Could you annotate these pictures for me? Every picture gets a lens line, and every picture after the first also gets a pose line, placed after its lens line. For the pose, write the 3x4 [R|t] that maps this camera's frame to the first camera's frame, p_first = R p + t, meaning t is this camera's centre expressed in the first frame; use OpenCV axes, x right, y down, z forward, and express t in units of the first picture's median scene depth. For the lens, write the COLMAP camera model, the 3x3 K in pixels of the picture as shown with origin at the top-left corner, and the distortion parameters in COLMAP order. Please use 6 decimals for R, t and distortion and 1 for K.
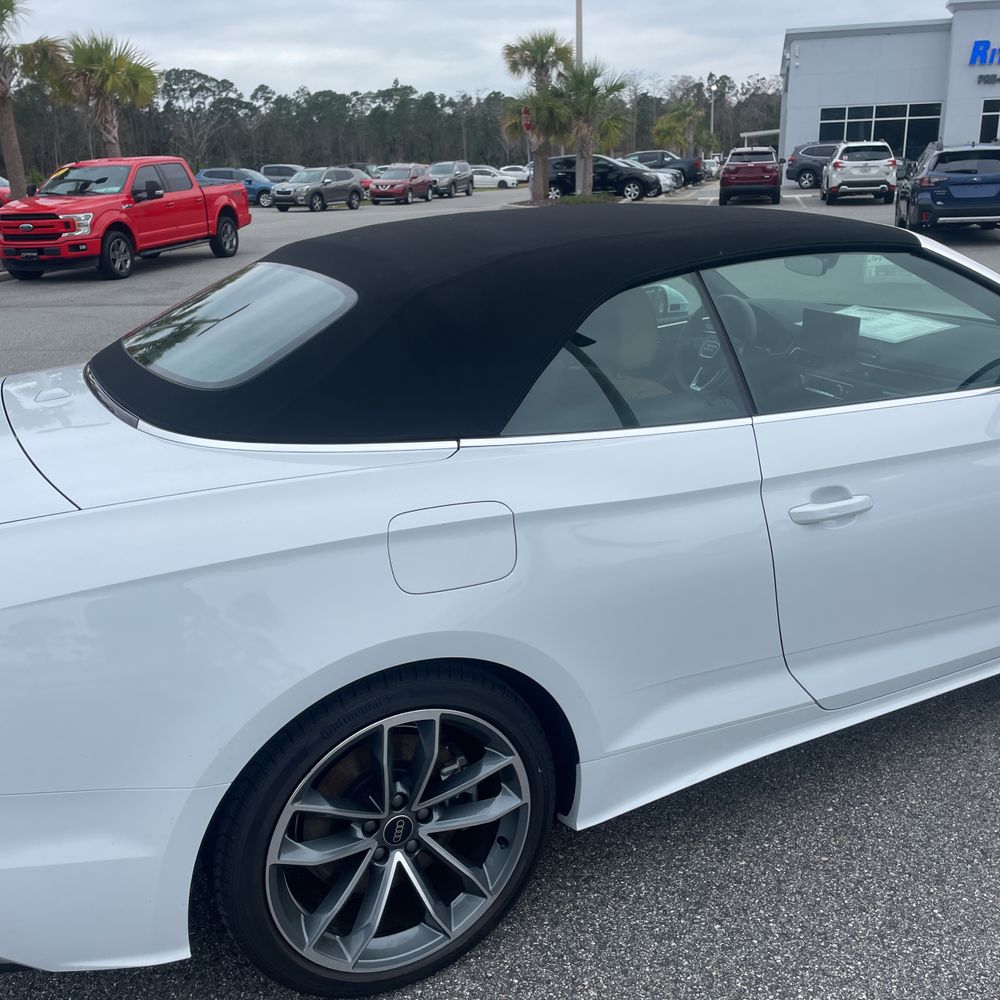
lens RADIAL K [[1011.6, 0, 507.5], [0, 1011.6, 496.2], [0, 0, 1]] dist [0.020564, 0.000000]
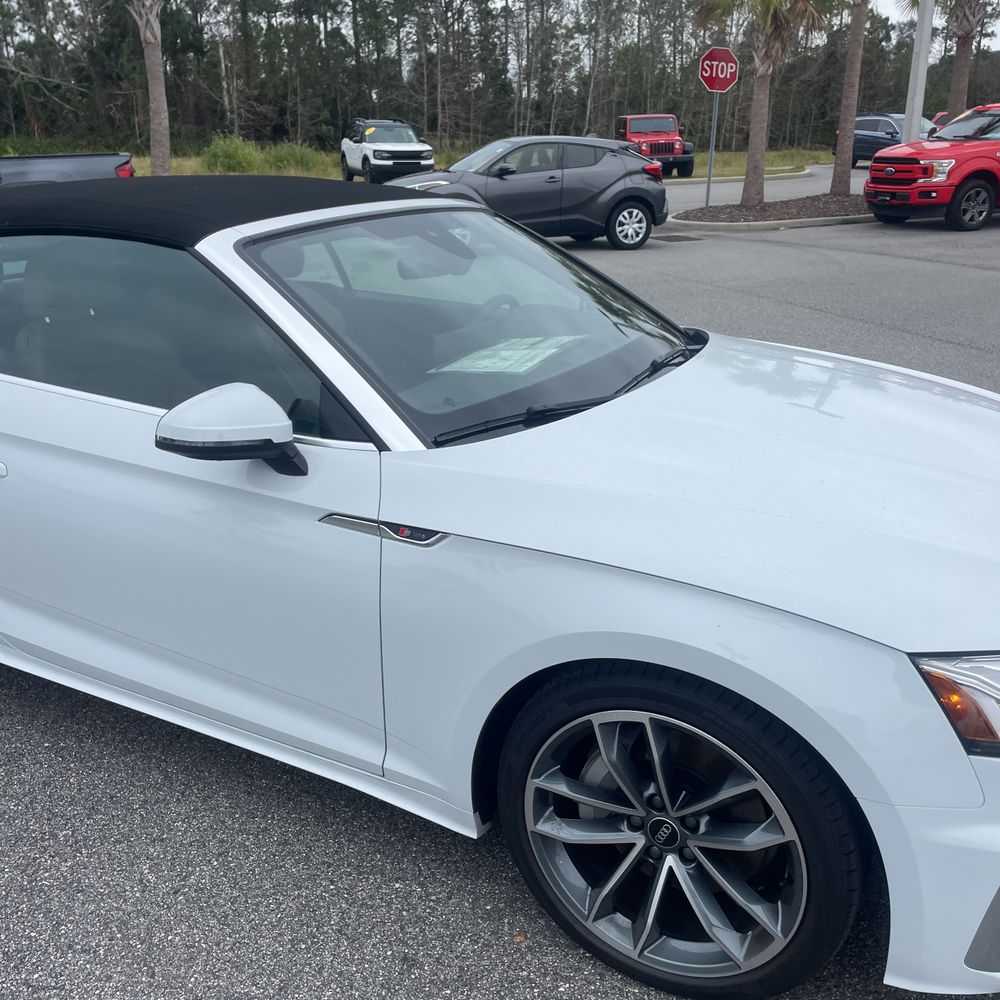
lens RADIAL K [[1011.6, 0, 493.5], [0, 1011.6, 503.7], [0, 0, 1]] dist [0.020564, 0.000000]
pose [[0.550377, 0.306230, -0.776729, 0.099520], [-0.257844, 0.947175, 0.190725, -0.020081], [0.794104, 0.095304, 0.600263, 0.051032]]
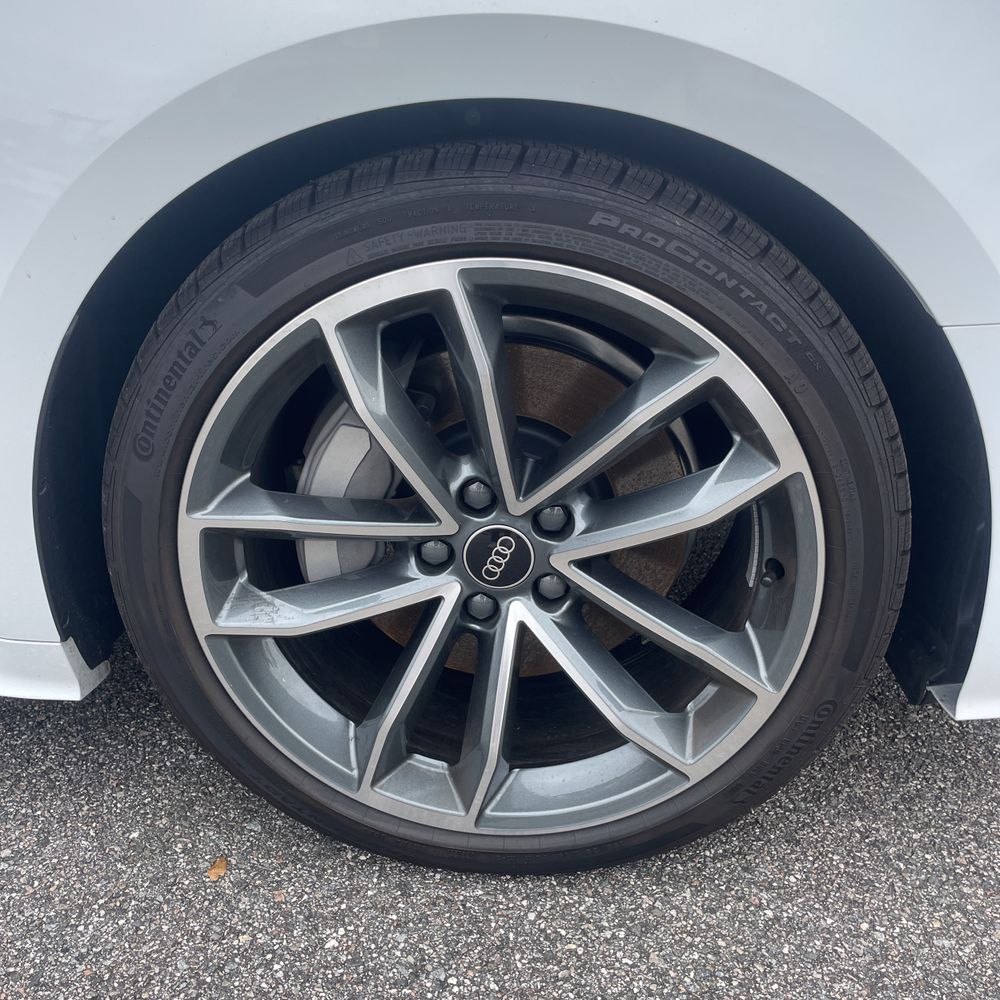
lens RADIAL K [[1011.6, 0, 507.7], [0, 1011.6, 478.4], [0, 0, 1]] dist [0.020564, 0.000000]
pose [[0.858332, 0.229612, -0.458852, 0.079047], [-0.172739, 0.971393, 0.162963, -0.001355], [0.483144, -0.060615, 0.873440, 0.070590]]
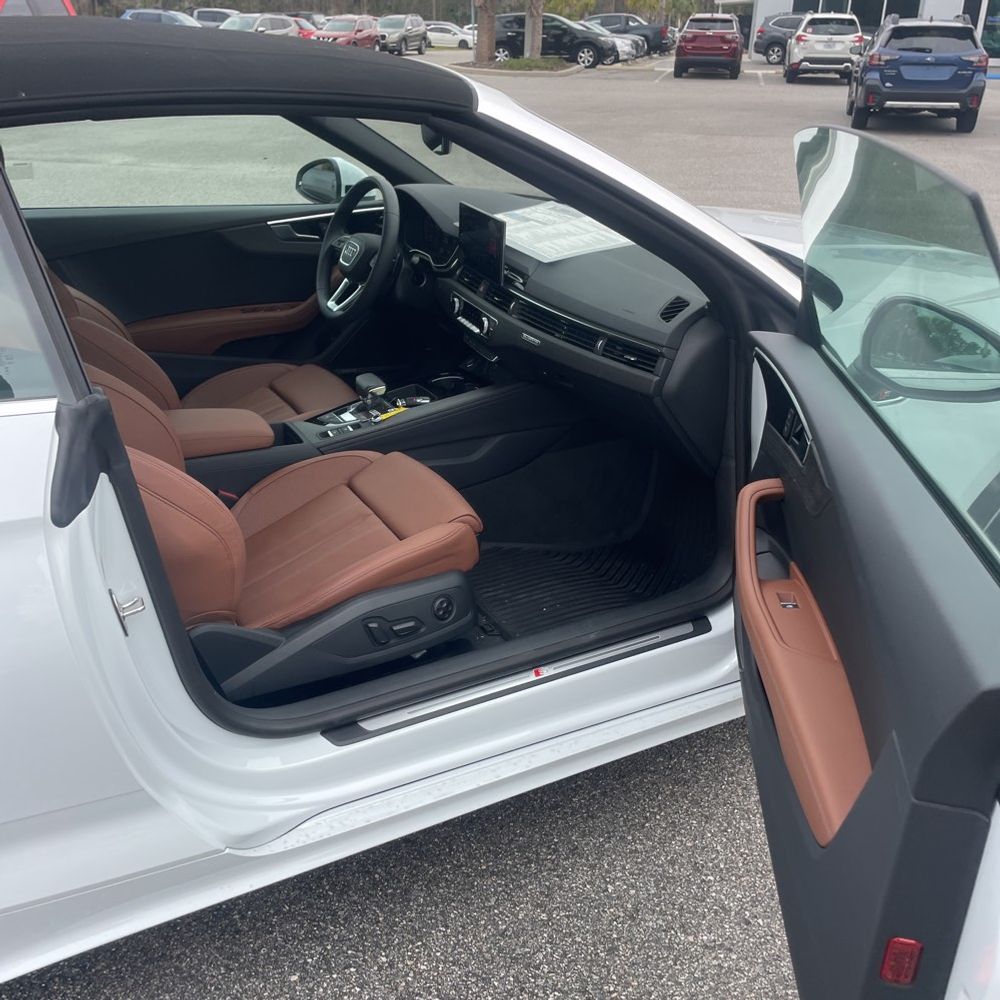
lens RADIAL K [[1011.6, 0, 491.8], [0, 1011.6, 502.4], [0, 0, 1]] dist [0.020564, 0.000000]
pose [[0.998890, 0.039556, 0.025579, 0.030580], [-0.042401, 0.991573, 0.122414, -0.006531], [-0.020521, -0.123363, 0.992149, 0.027179]]
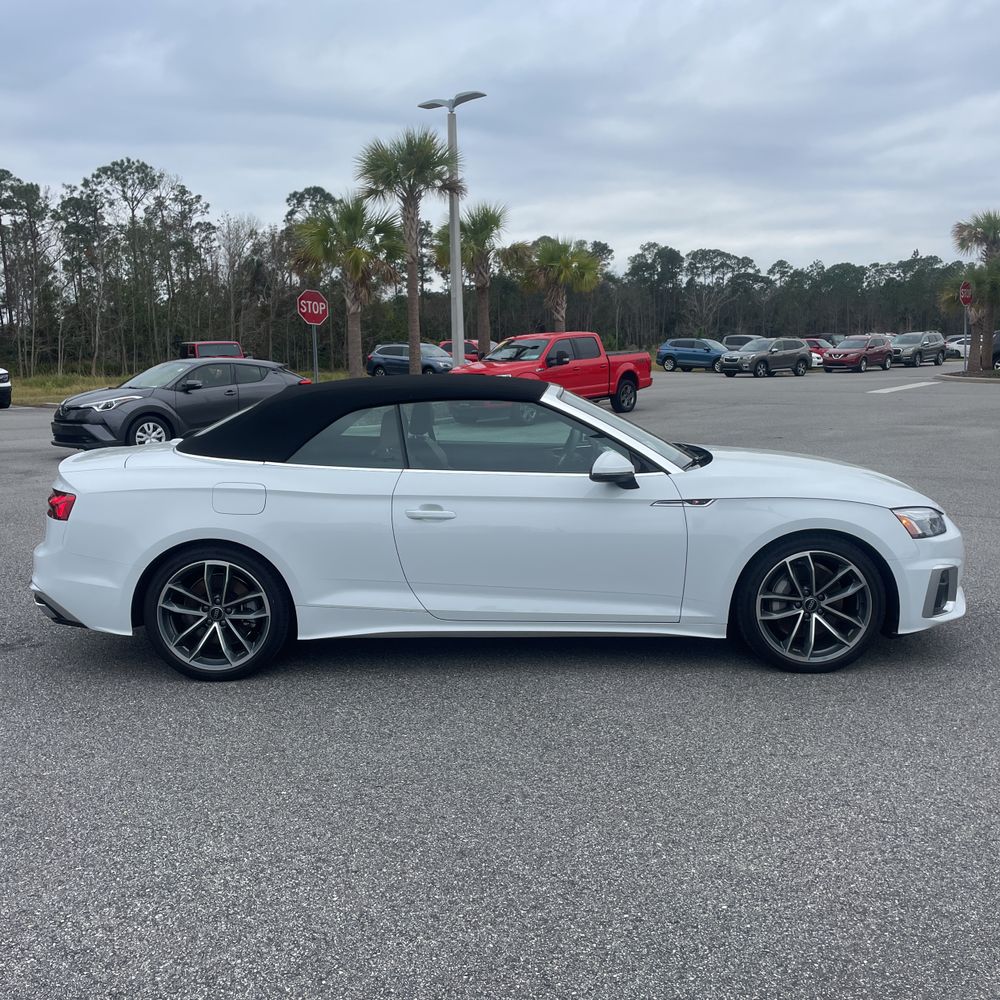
lens RADIAL K [[1011.6, 0, 486.1], [0, 1011.6, 478.8], [0, 0, 1]] dist [0.020564, 0.000000]
pose [[0.874305, 0.073323, -0.479807, 0.094194], [-0.154527, 0.979138, -0.131949, 0.013259], [0.460122, 0.189506, 0.867396, -0.052844]]
